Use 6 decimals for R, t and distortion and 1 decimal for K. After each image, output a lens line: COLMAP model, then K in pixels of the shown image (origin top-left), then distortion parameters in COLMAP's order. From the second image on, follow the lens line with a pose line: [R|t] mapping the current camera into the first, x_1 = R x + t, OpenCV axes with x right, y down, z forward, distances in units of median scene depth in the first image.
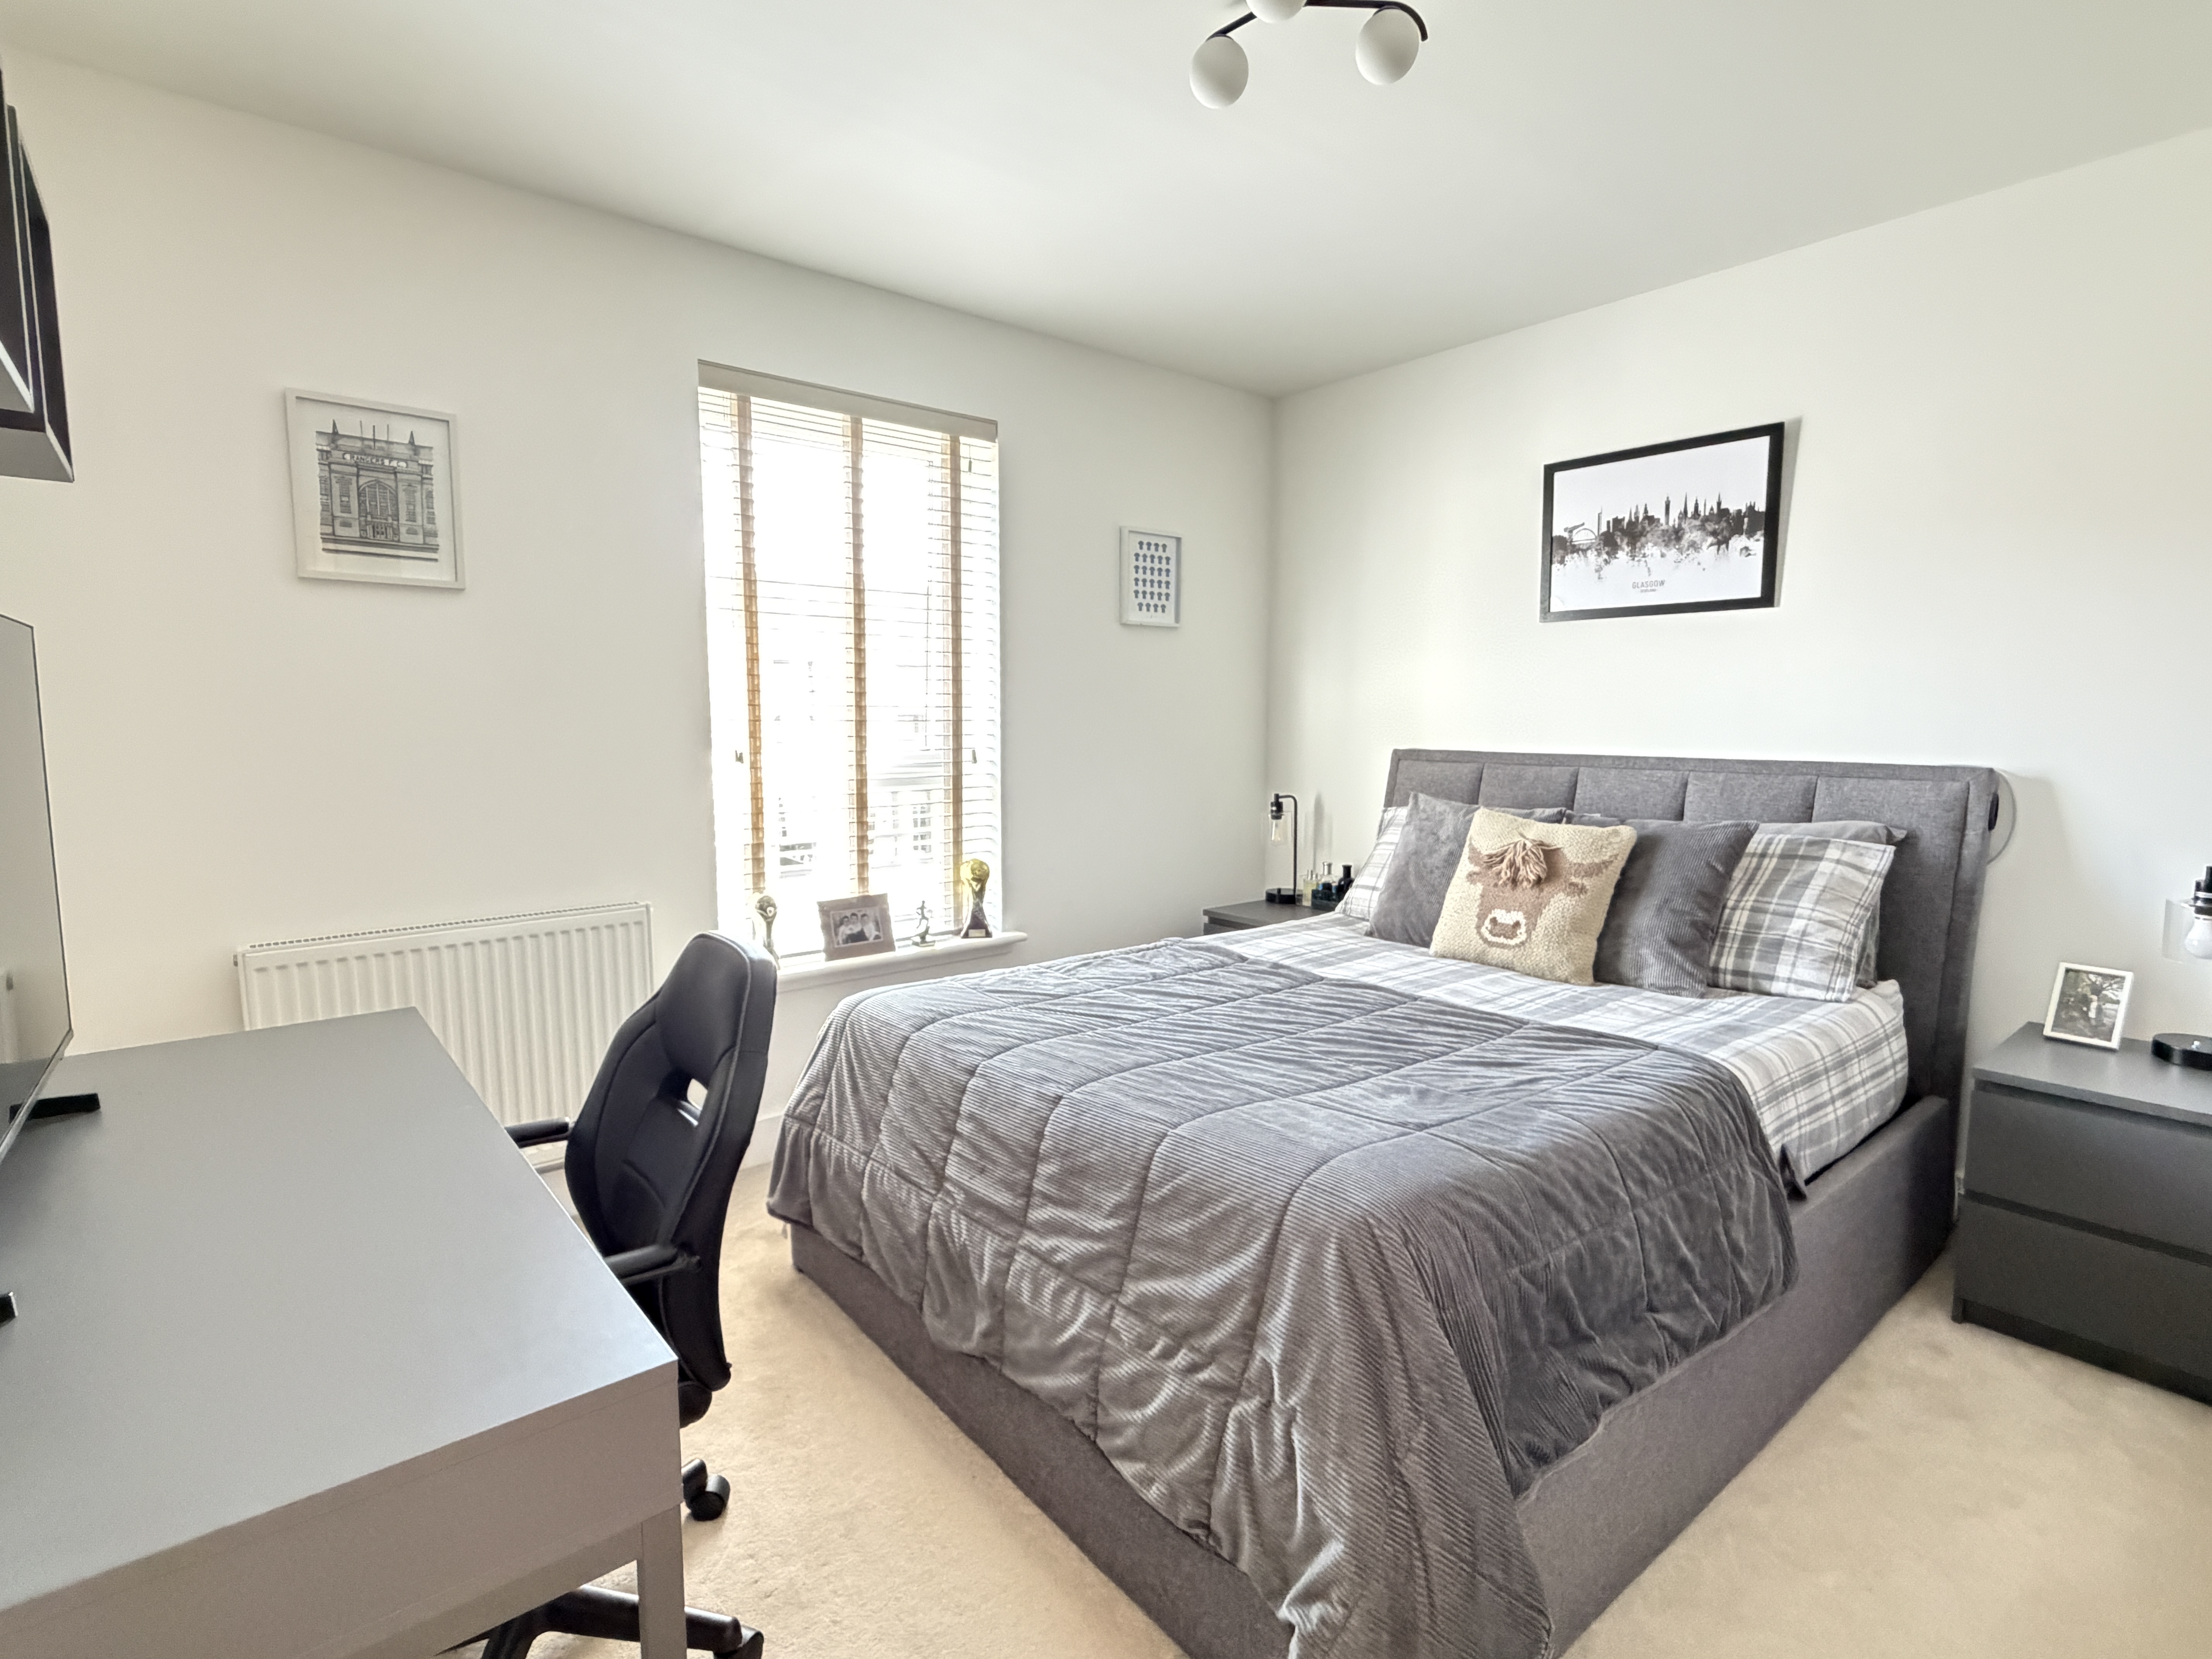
lens RADIAL K [[1074.7, 0, 1098.1], [0, 1074.7, 827.6], [0, 0, 1]] dist [-0.002408, -0.000065]
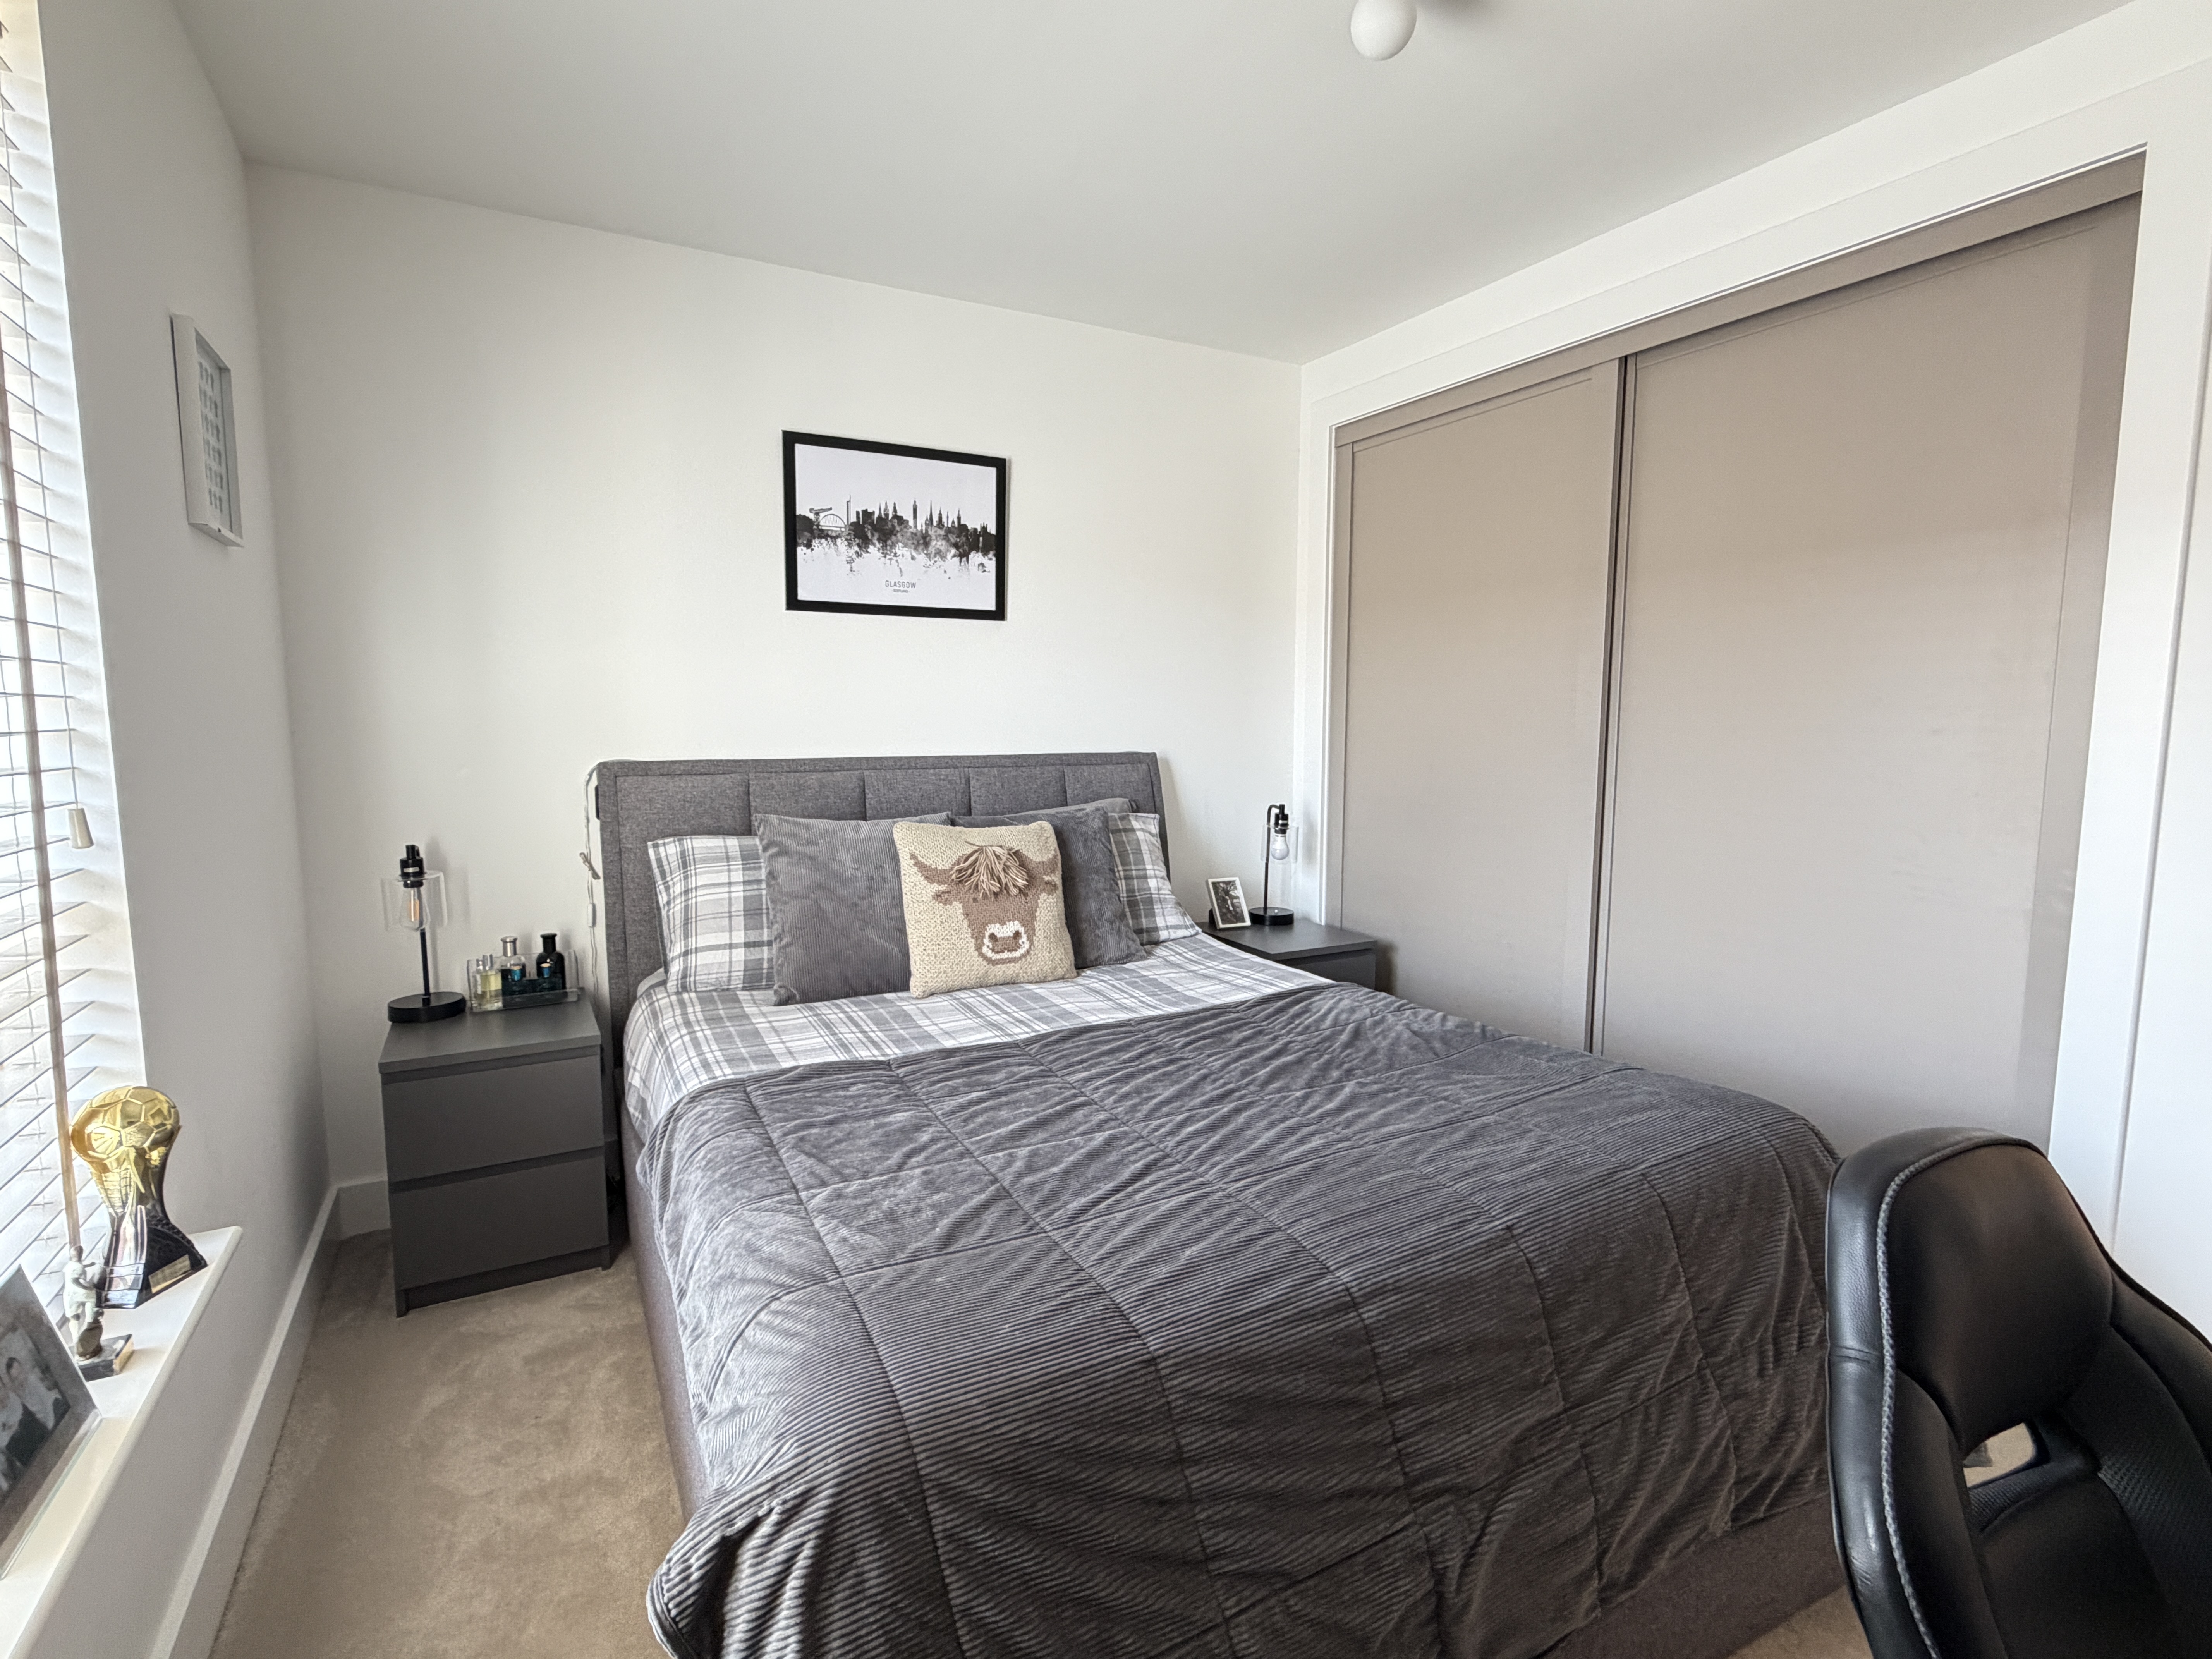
lens RADIAL K [[1074.7, 0, 1099.3], [0, 1074.7, 836.8], [0, 0, 1]] dist [-0.002408, -0.000065]
pose [[0.196362, -0.113922, 0.973891, -0.483102], [0.101445, 0.990258, 0.095382, -0.074750], [-0.975270, 0.080067, 0.206006, 0.671105]]
